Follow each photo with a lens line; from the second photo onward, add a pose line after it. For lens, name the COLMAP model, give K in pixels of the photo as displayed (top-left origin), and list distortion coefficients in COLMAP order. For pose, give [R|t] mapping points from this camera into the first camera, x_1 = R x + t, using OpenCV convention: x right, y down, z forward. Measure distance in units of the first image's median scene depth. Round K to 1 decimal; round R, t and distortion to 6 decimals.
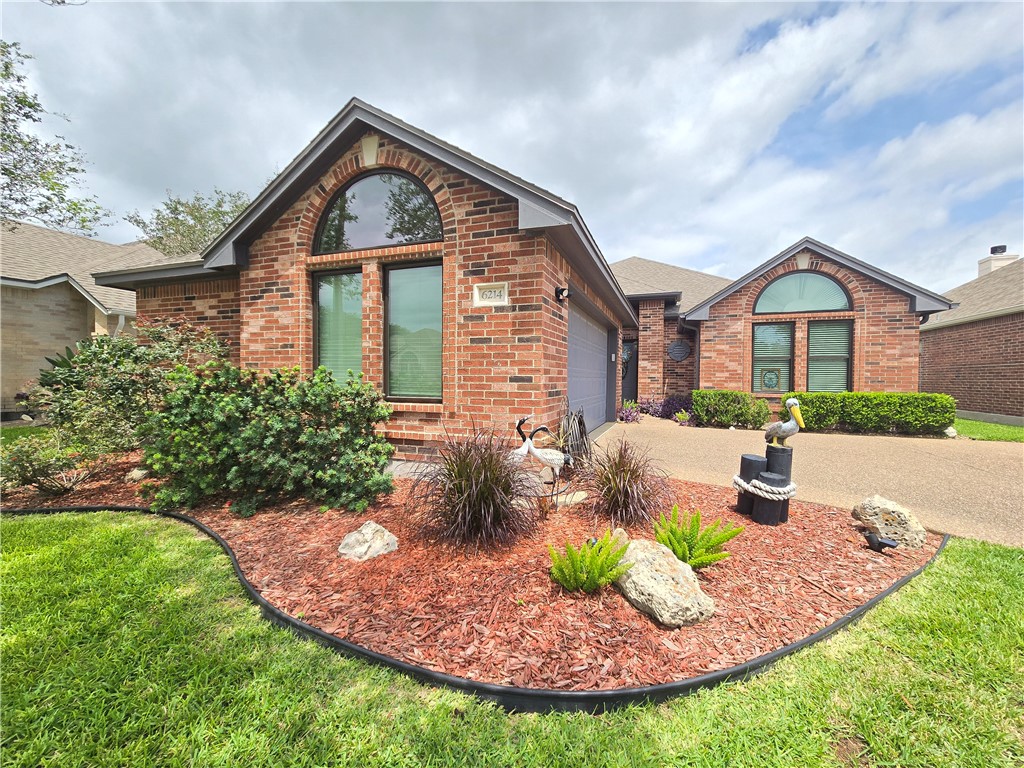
lens RADIAL K [[420.3, 0, 513.5], [0, 420.3, 383.9], [0, 0, 1]] dist [0.000031, 0.000668]
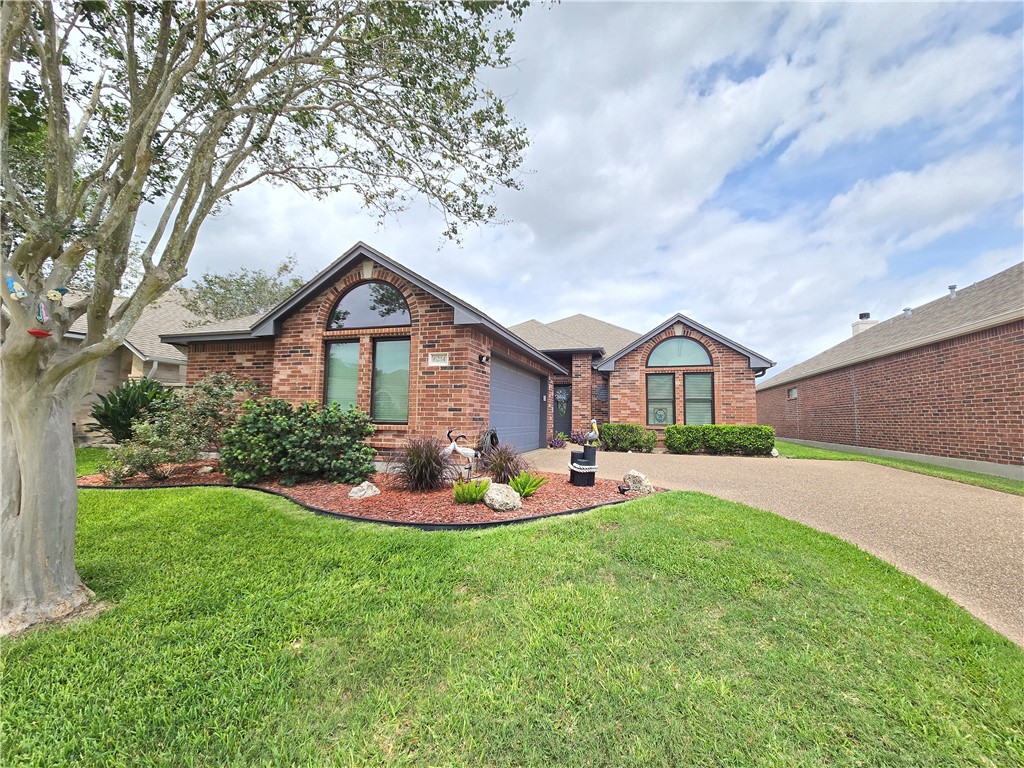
lens RADIAL K [[420.3, 0, 515.8], [0, 420.3, 383.8], [0, 0, 1]] dist [0.000031, 0.000668]
pose [[0.997933, 0.011363, 0.063247, 0.122190], [-0.005128, 0.995184, -0.097886, 0.039845], [-0.064055, 0.097360, 0.993186, -0.559953]]
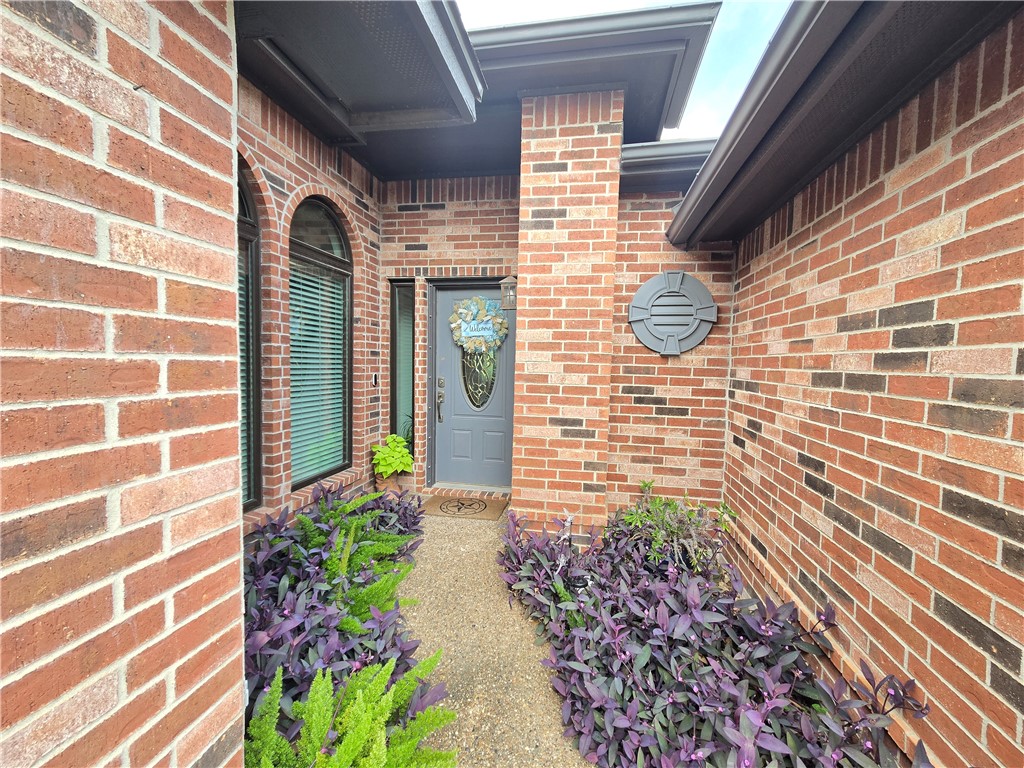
lens RADIAL K [[420.3, 0, 513.7], [0, 420.3, 385.7], [0, 0, 1]] dist [0.000031, 0.000668]
pose [[0.985375, 0.006593, 0.170271, 0.610085], [-0.012790, 0.999294, 0.035320, -0.103777], [-0.169918, -0.036981, 0.984764, 1.818567]]
